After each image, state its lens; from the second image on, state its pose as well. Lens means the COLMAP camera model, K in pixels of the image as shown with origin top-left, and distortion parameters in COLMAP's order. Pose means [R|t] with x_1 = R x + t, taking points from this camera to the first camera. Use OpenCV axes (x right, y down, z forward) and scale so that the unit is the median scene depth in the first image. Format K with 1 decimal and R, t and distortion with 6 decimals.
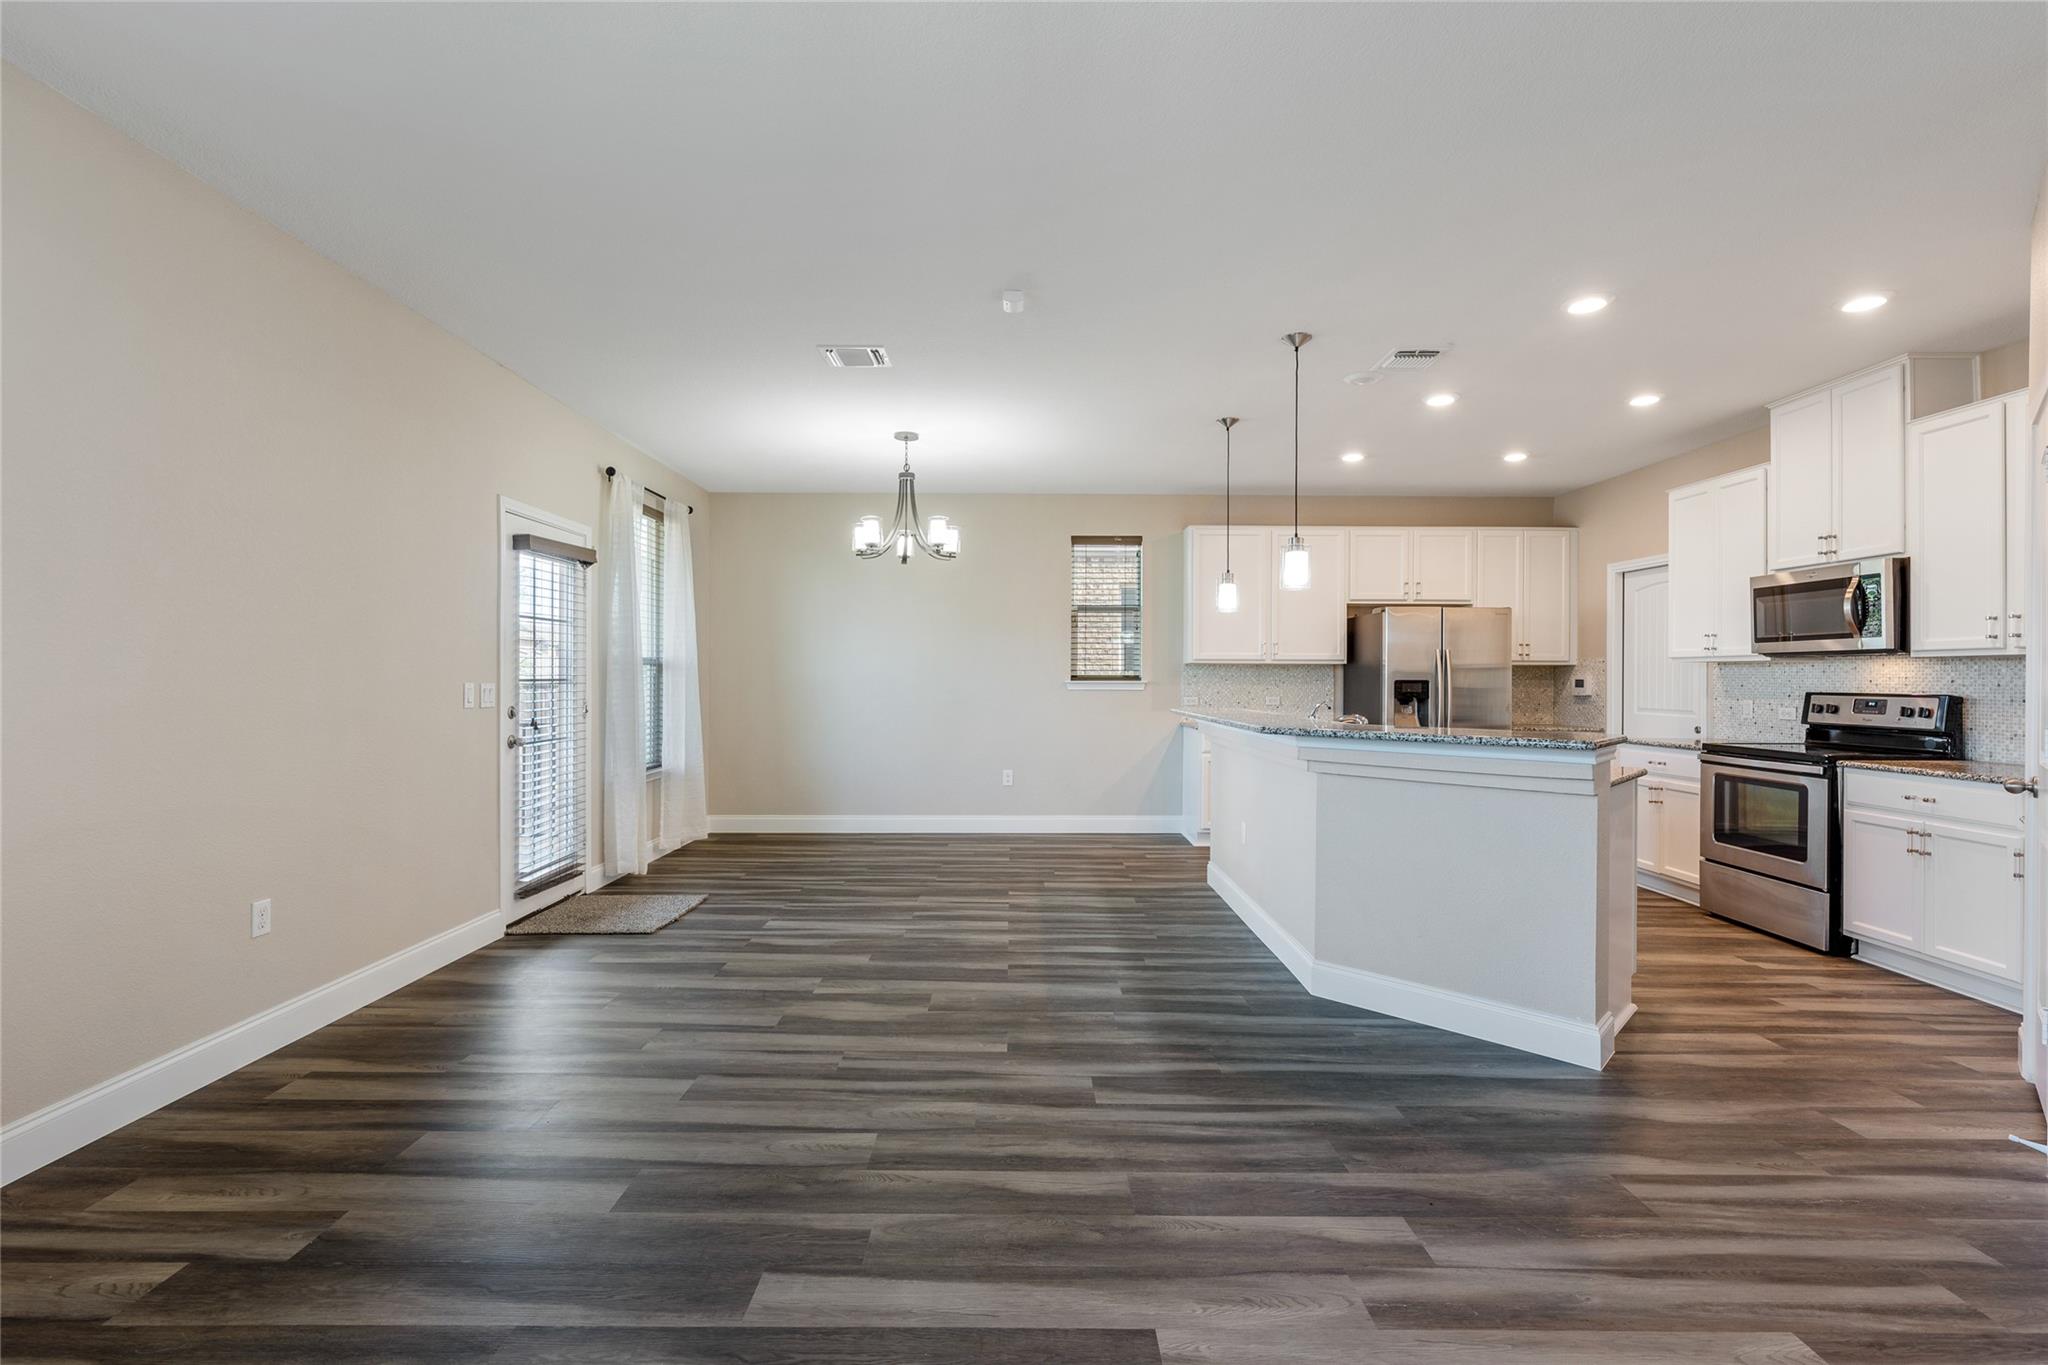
lens RADIAL K [[900.8, 0, 1020.0], [0, 900.8, 678.1], [0, 0, 1]] dist [0.000161, 0.000401]
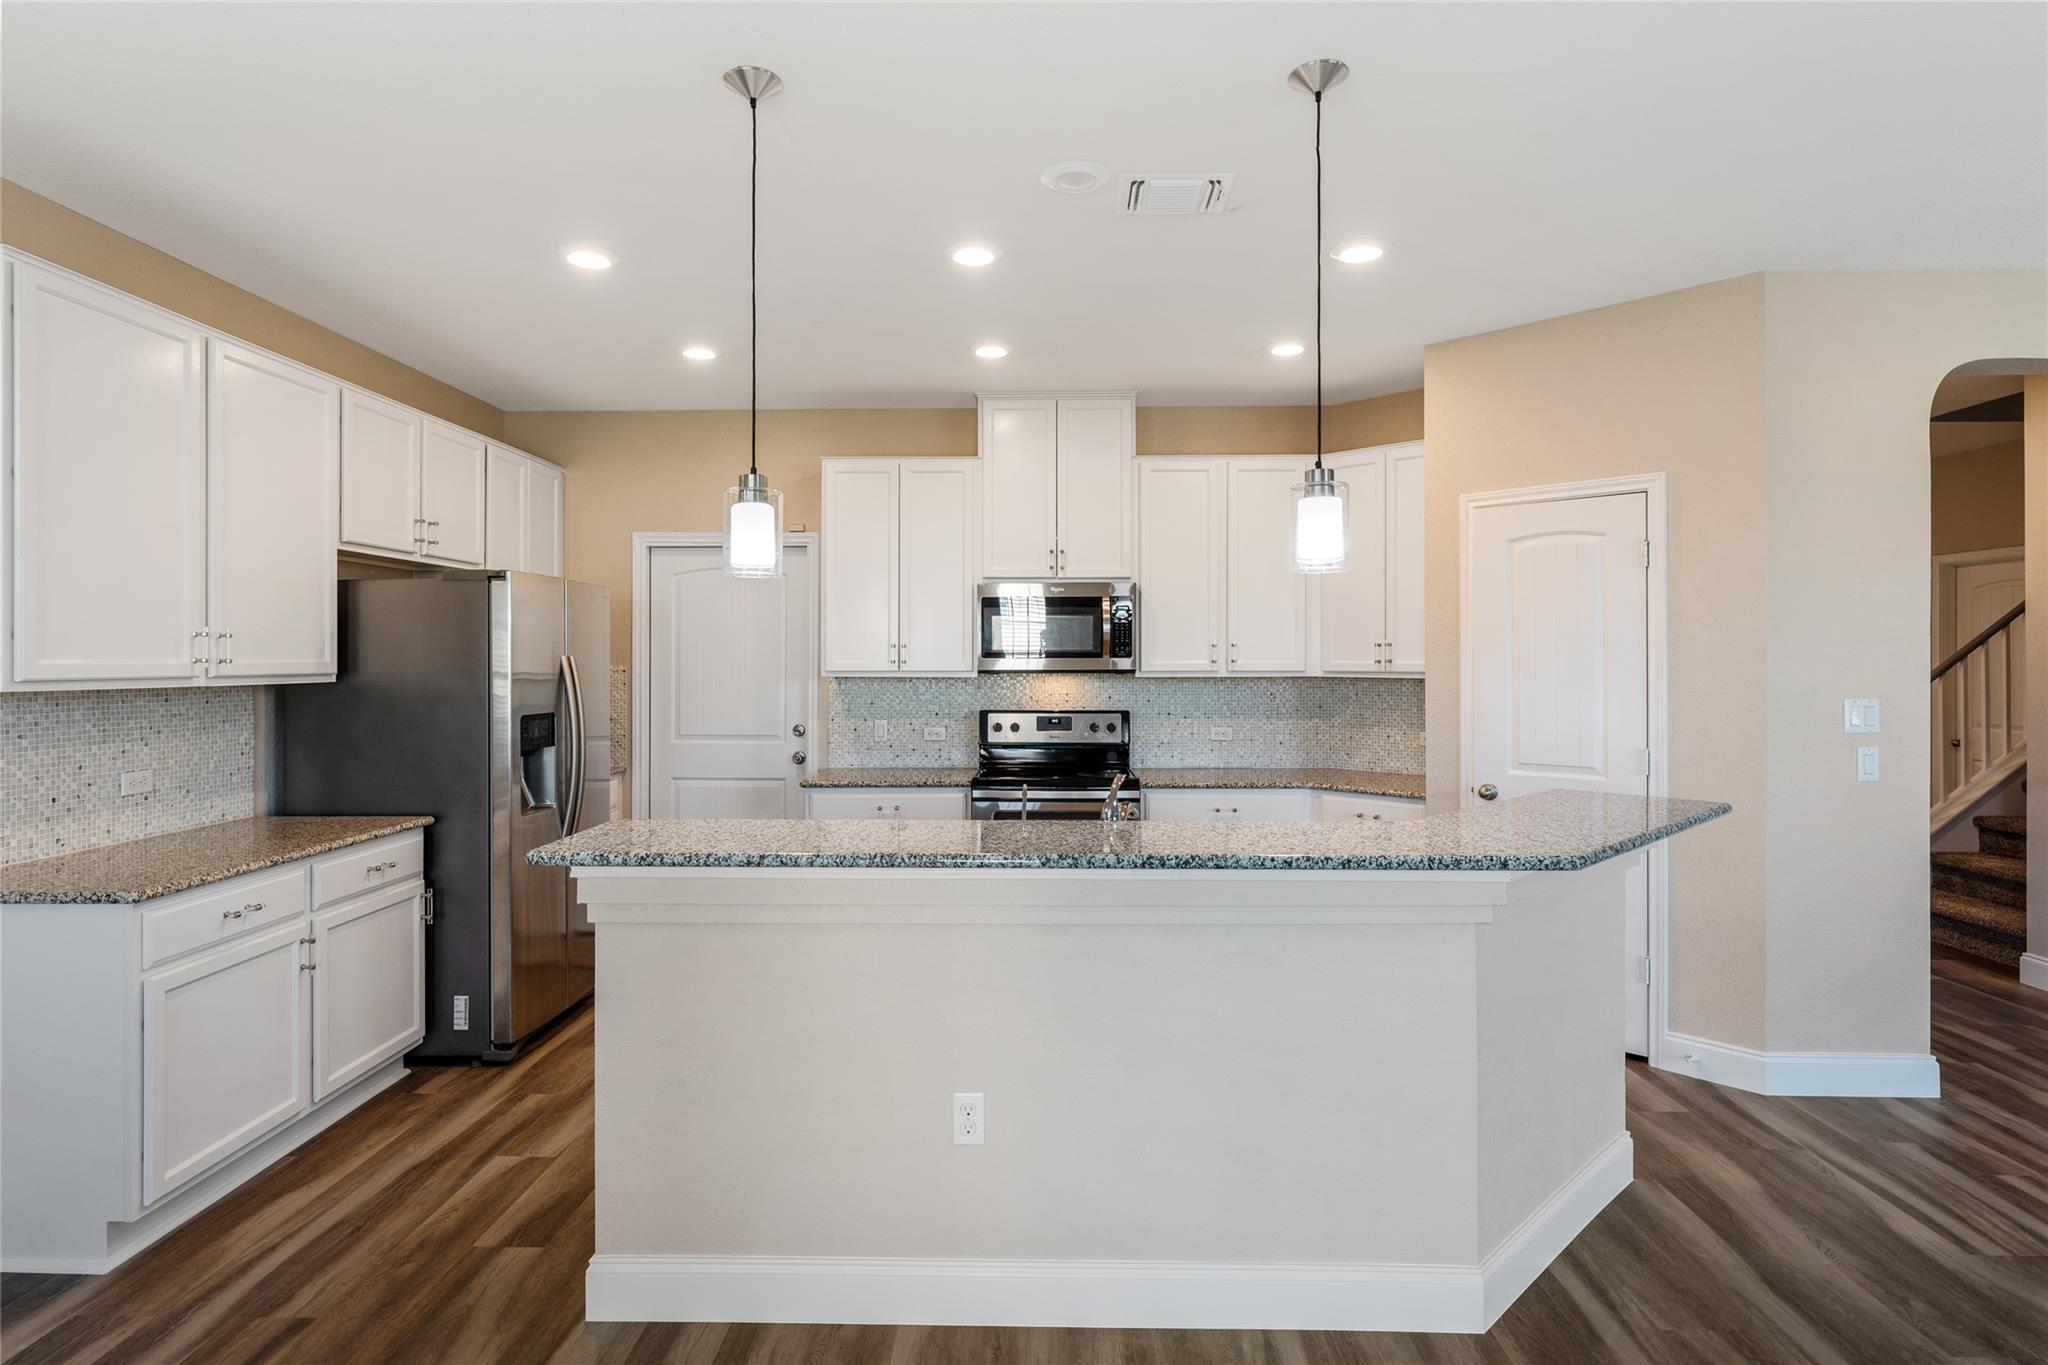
lens RADIAL K [[1081.5, 0, 1019.8], [0, 1081.5, 654.8], [0, 0, 1]] dist [-0.001051, 0.000088]
pose [[0.025504, -0.000610, 0.999675, -0.276850], [0.000852, 0.999999, 0.000588, -0.047966], [-0.999674, 0.000836, 0.025505, 1.048065]]
